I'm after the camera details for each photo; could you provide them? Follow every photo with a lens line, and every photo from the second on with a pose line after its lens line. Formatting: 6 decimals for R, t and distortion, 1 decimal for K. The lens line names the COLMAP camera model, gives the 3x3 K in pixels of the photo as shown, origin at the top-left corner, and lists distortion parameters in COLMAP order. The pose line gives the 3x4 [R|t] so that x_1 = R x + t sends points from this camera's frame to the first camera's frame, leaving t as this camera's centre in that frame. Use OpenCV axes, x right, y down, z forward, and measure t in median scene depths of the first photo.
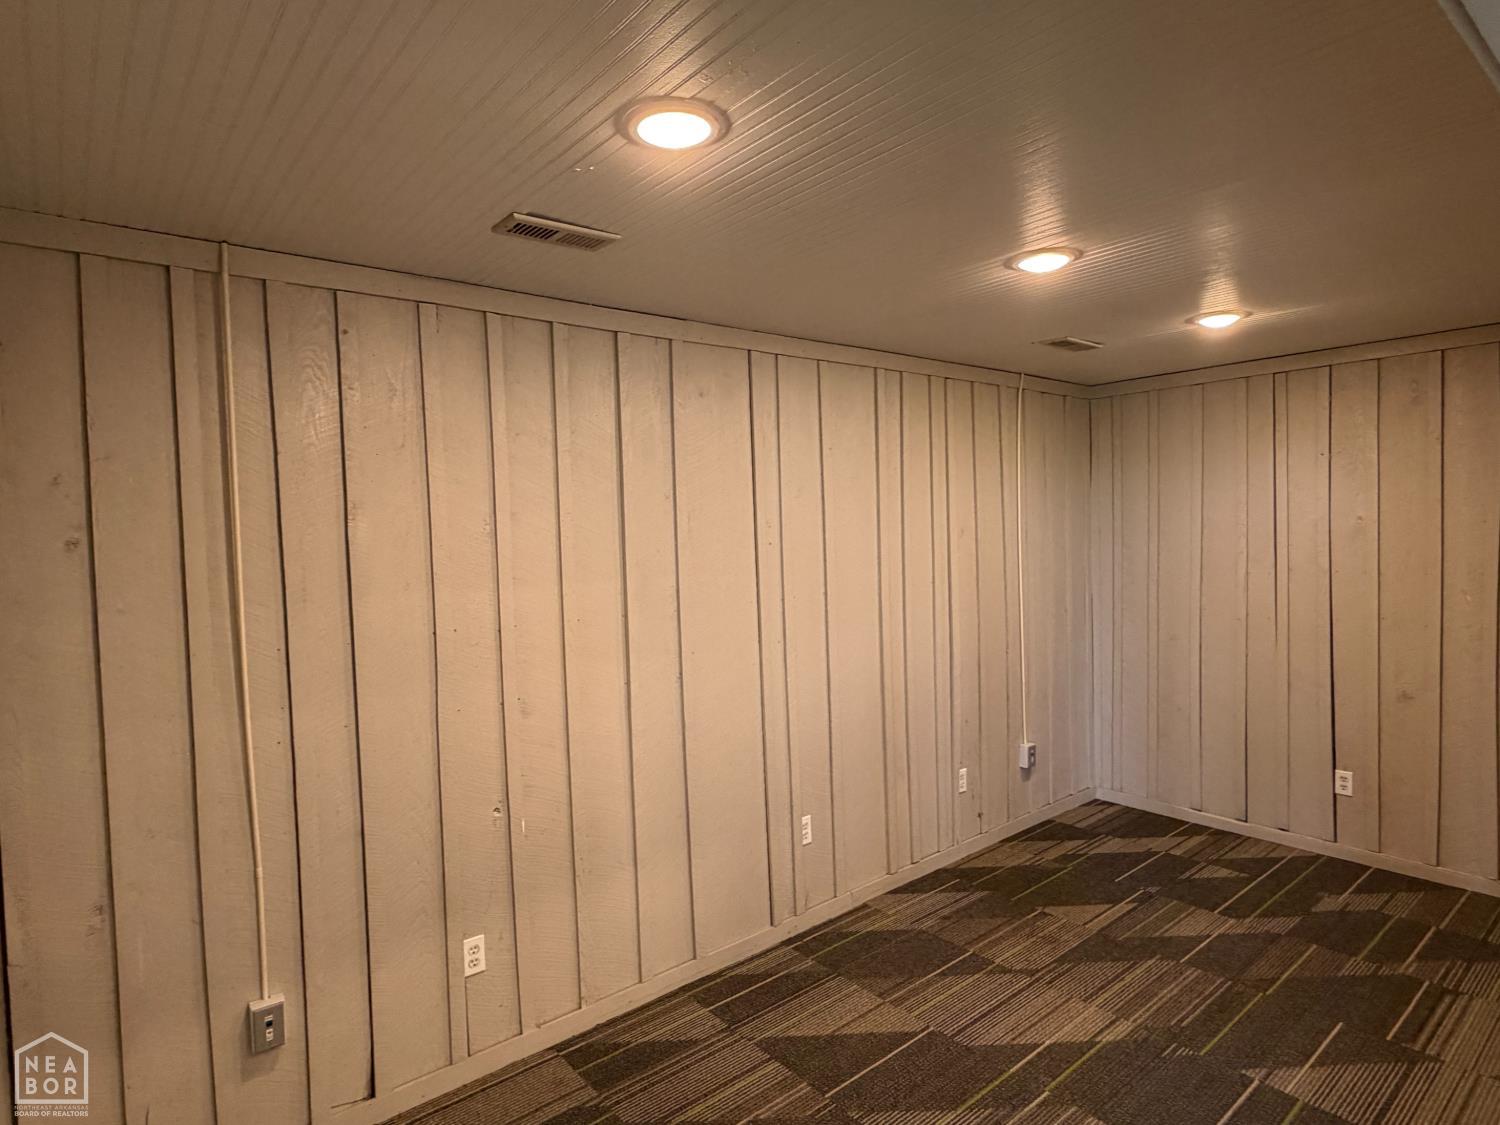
lens RADIAL K [[833.2, 0, 743.2], [0, 833.2, 565.5], [0, 0, 1]] dist [-0.001919, 0.000426]
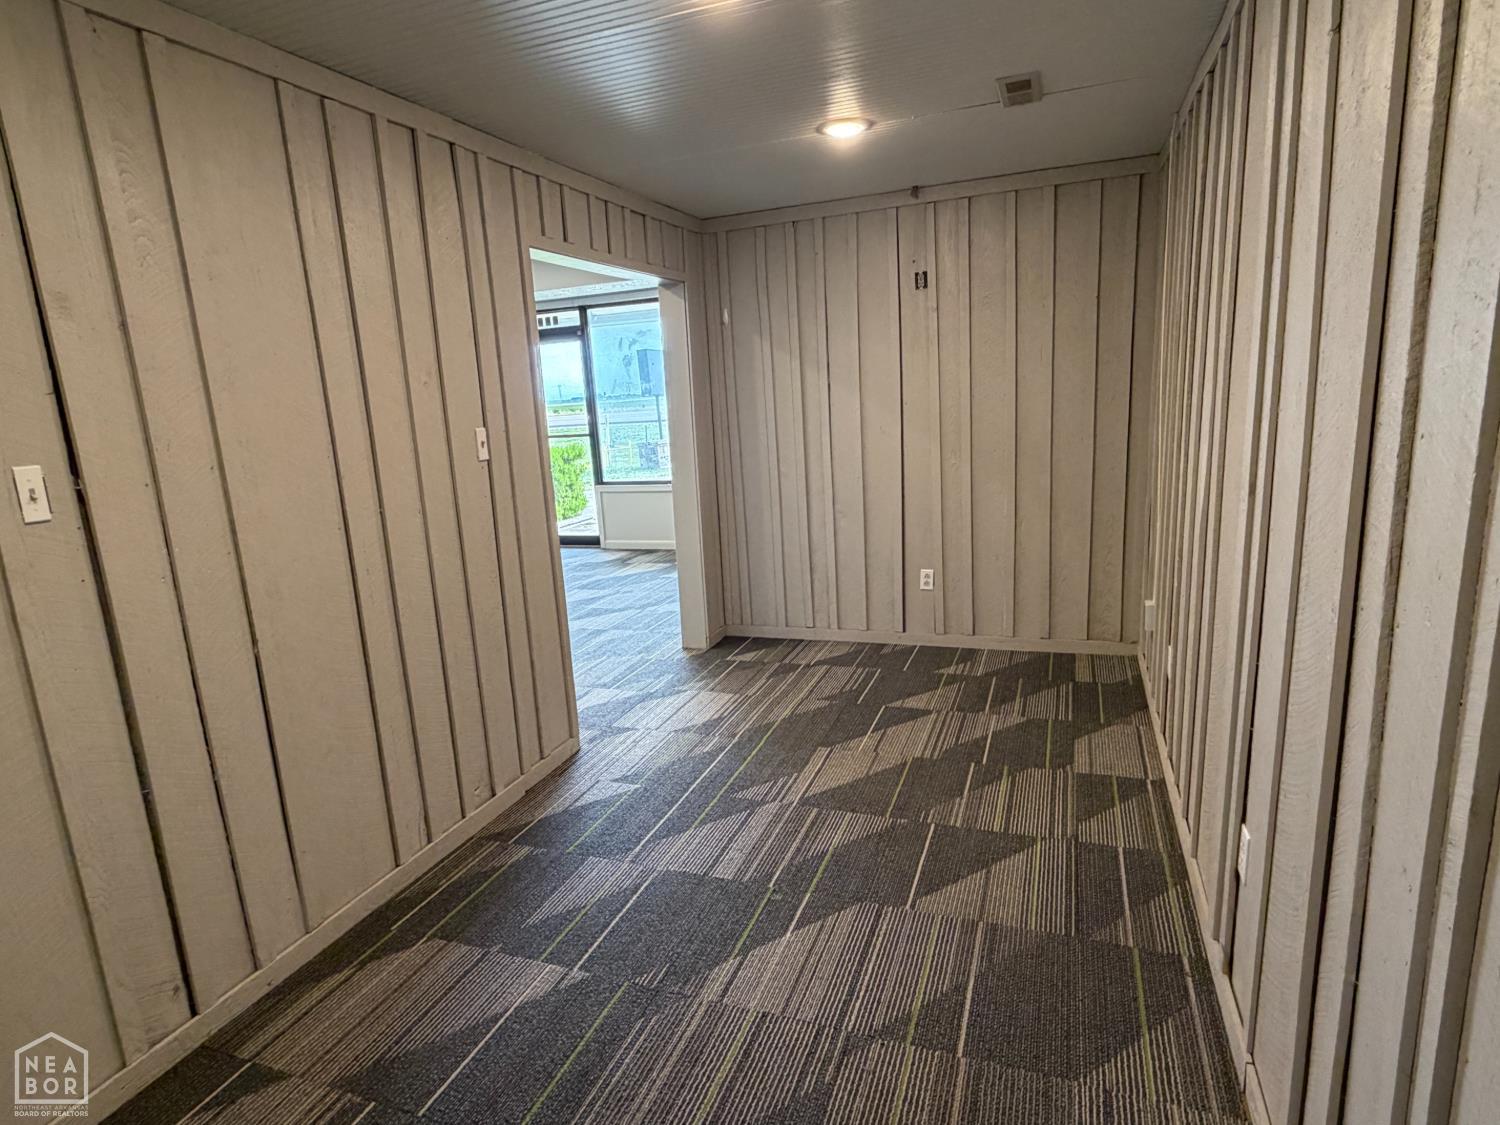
lens RADIAL K [[833.2, 0, 749.6], [0, 833.2, 563.4], [0, 0, 1]] dist [-0.001919, 0.000426]
pose [[-0.861087, 0.184123, -0.473950, 0.731374], [0.066931, 0.965067, 0.253311, -0.023782], [0.504034, 0.186401, -0.843330, 1.619648]]
